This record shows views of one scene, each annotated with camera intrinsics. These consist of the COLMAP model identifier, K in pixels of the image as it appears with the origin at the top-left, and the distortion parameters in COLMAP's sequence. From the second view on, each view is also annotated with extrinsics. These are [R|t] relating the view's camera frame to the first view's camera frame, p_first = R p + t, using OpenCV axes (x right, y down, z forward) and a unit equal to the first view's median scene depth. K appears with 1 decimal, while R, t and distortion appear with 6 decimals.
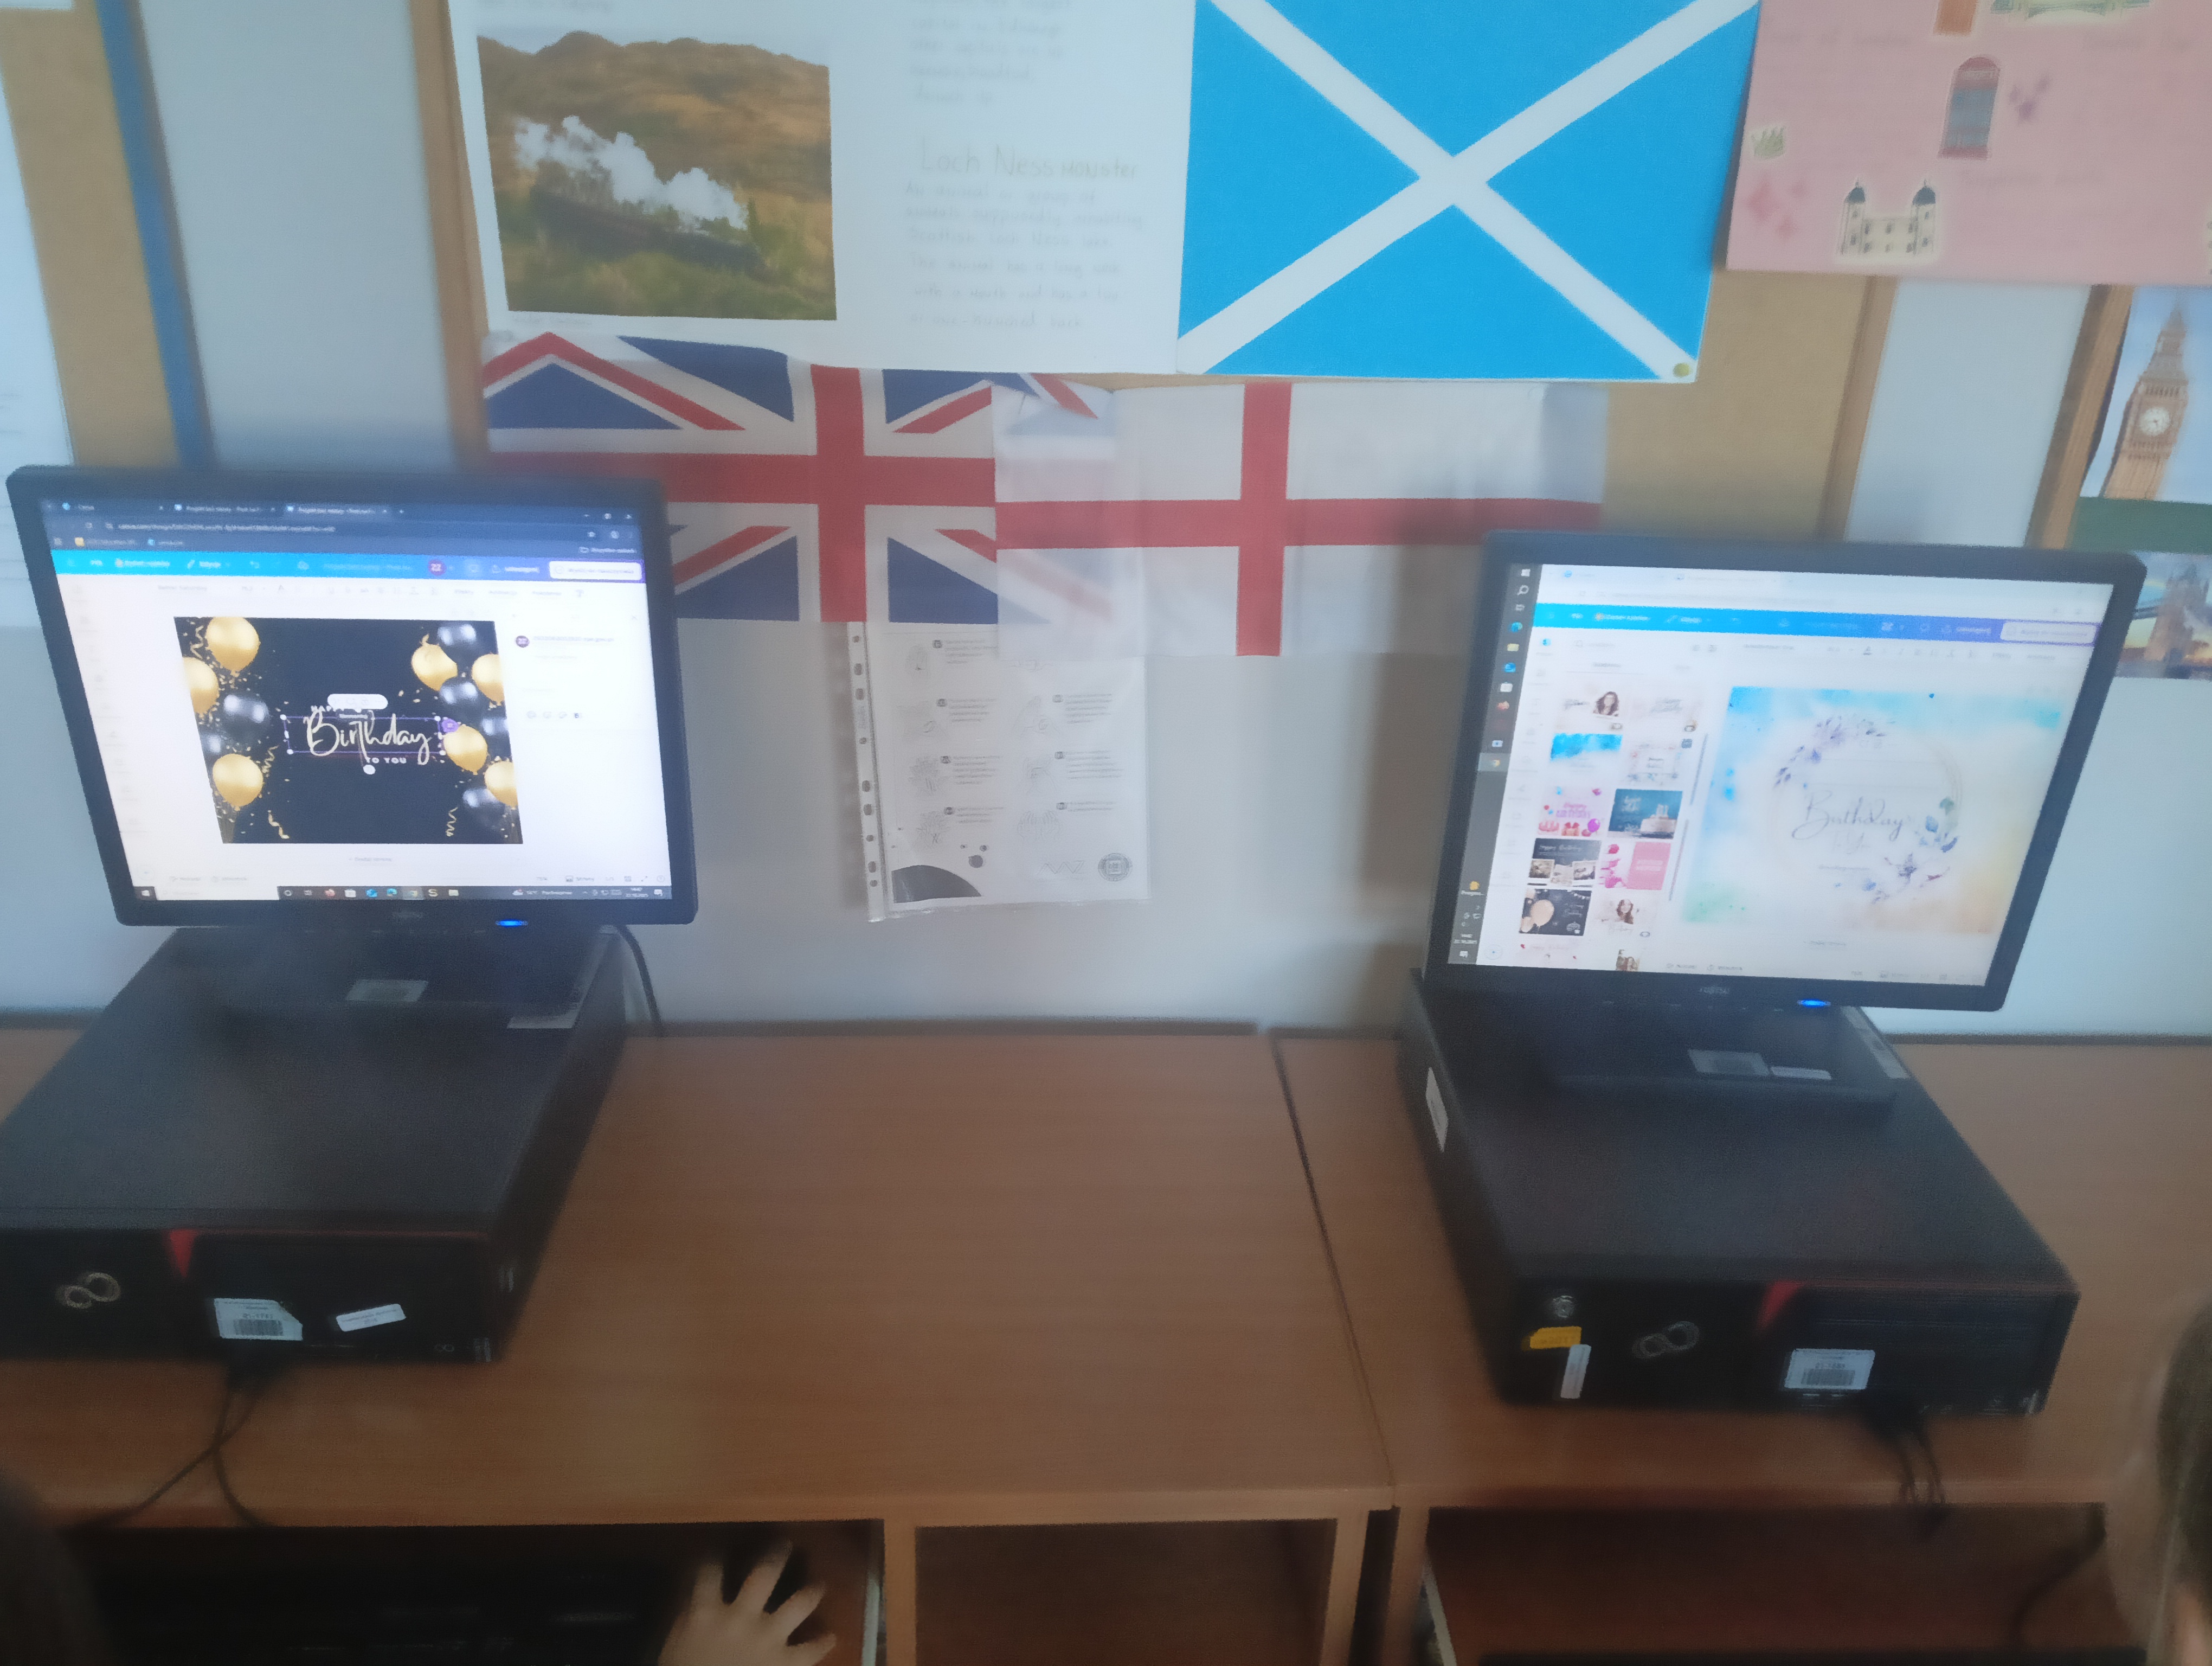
lens RADIAL K [[1644.1, 0, 1106.0], [0, 1644.1, 833.0], [0, 0, 1]] dist [-0.003397, -0.009702]
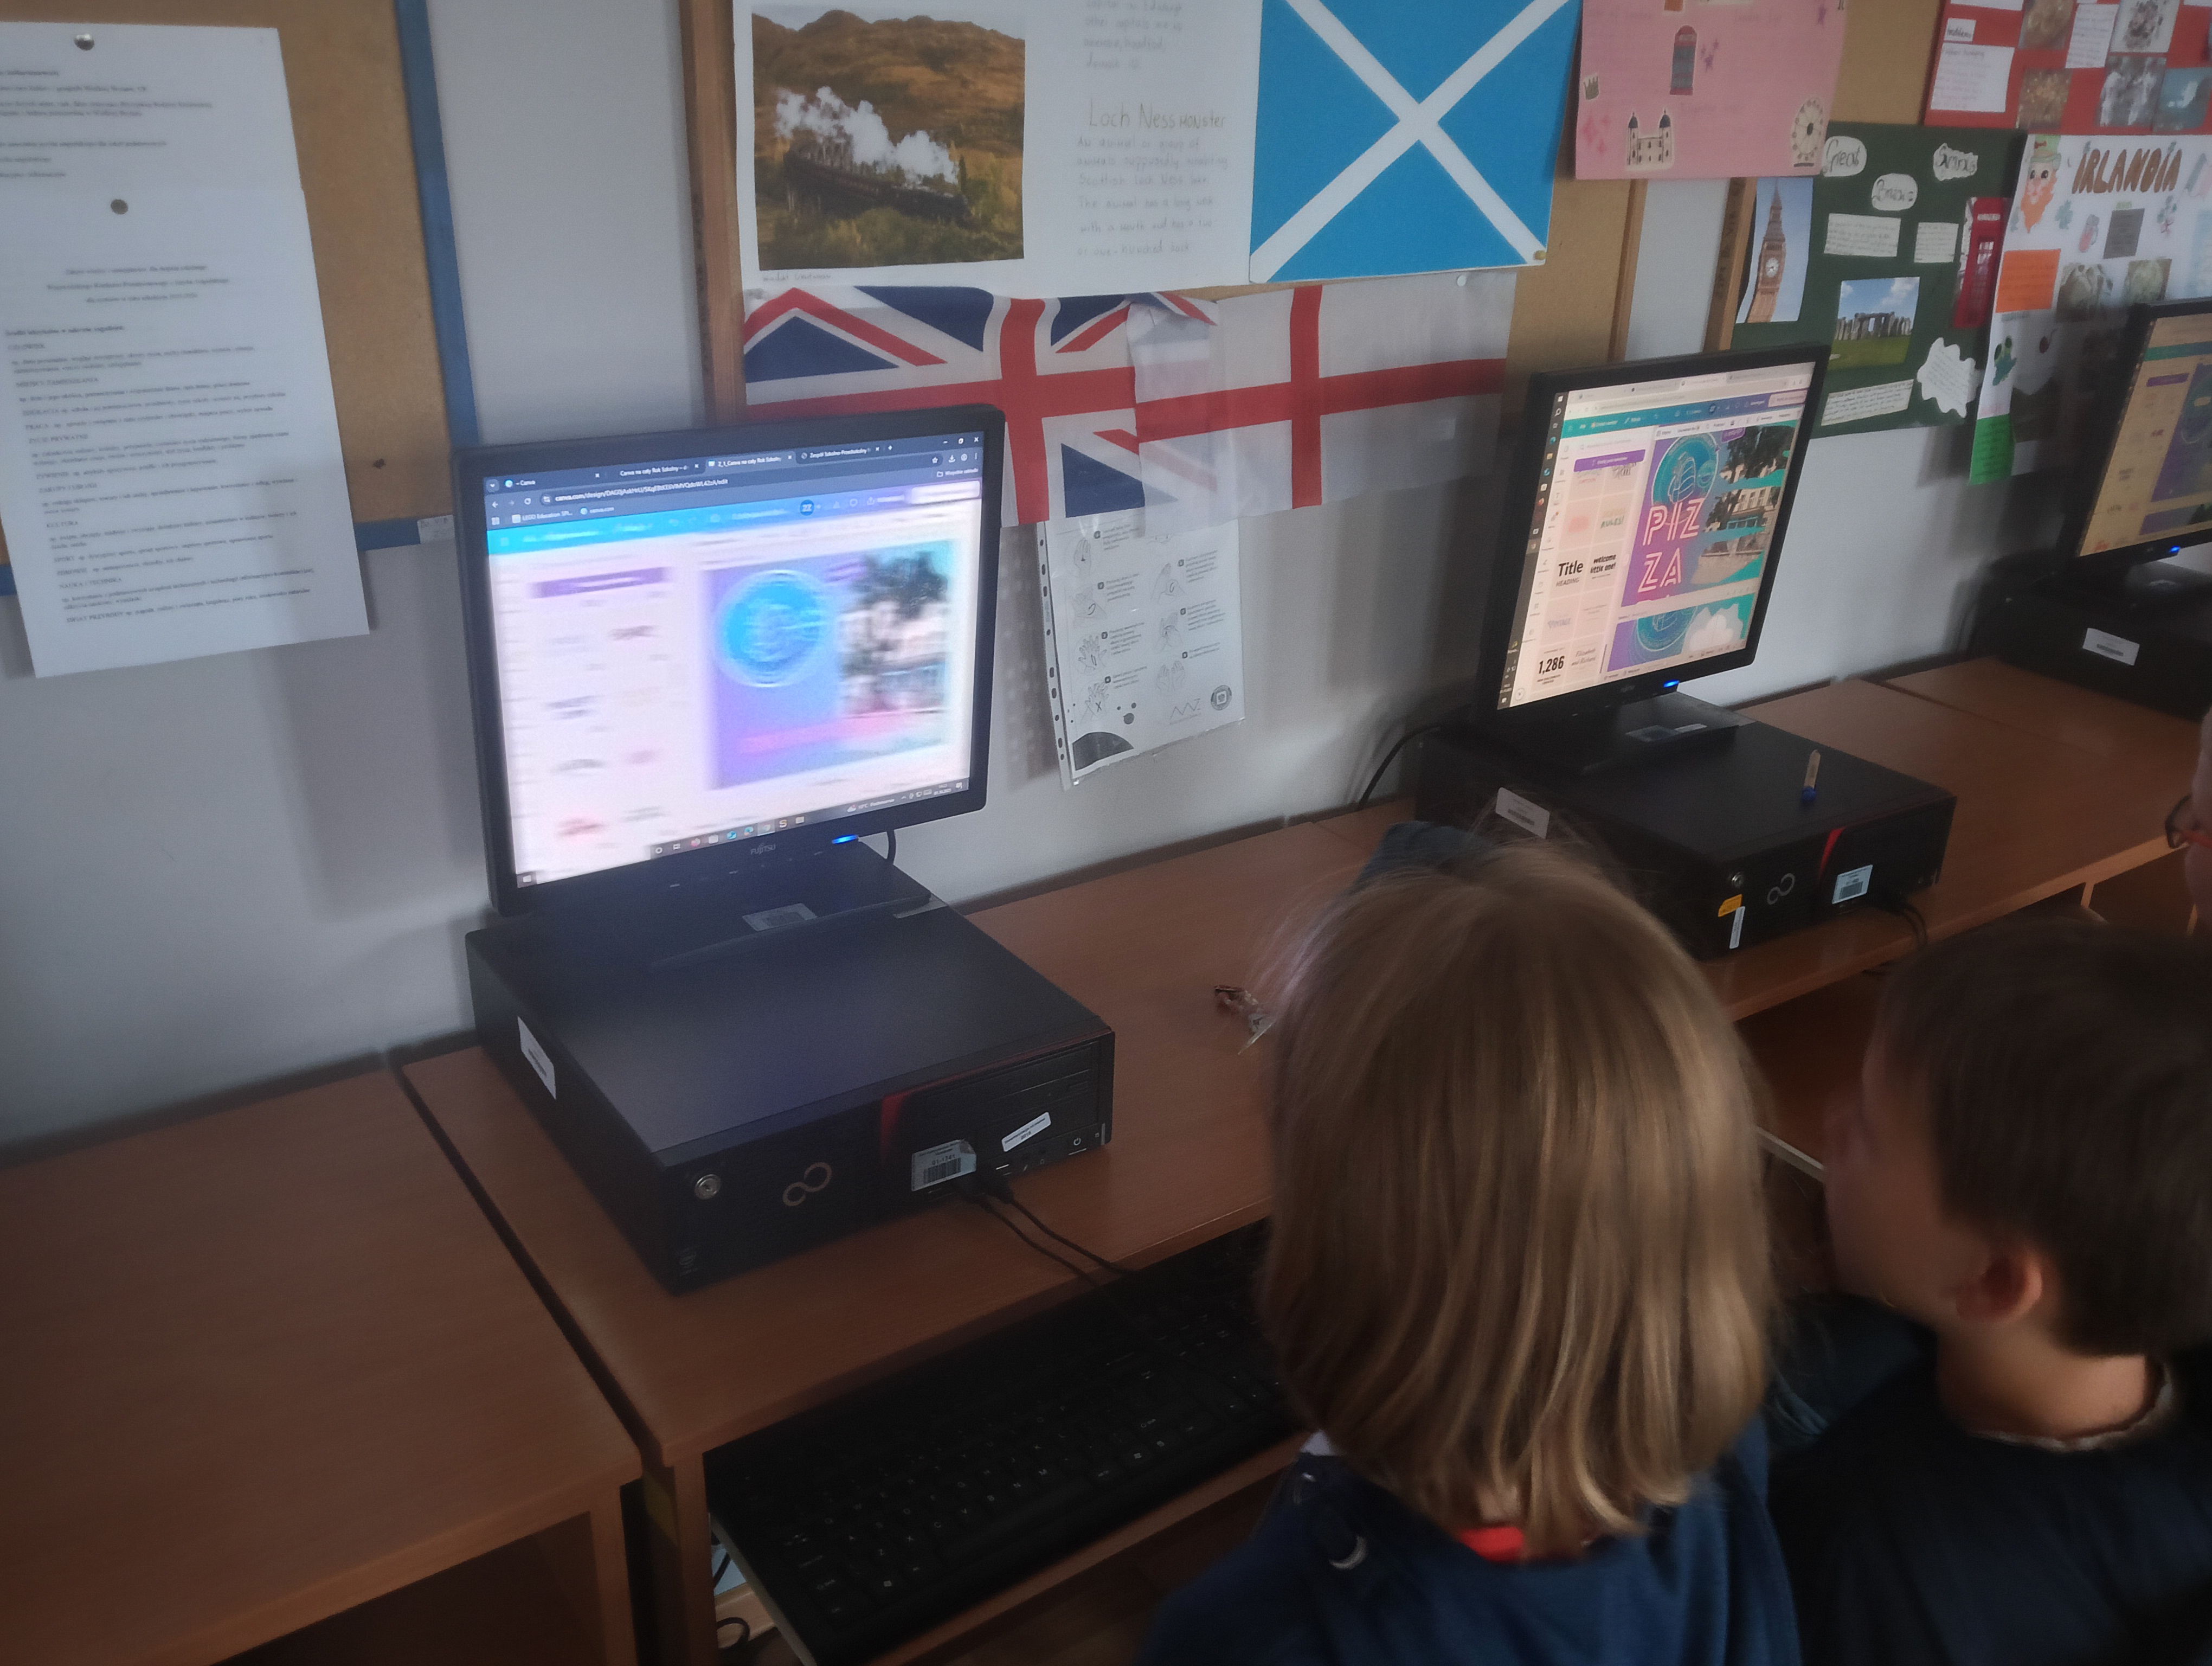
lens RADIAL K [[1751.3, 0, 1109.8], [0, 1751.3, 853.1], [0, 0, 1]] dist [-0.002883, -0.011346]
pose [[0.849501, -0.229447, 0.475081, -0.811290], [0.228369, 0.971666, 0.060928, 0.035990], [-0.475600, 0.056735, 0.877830, -0.094476]]
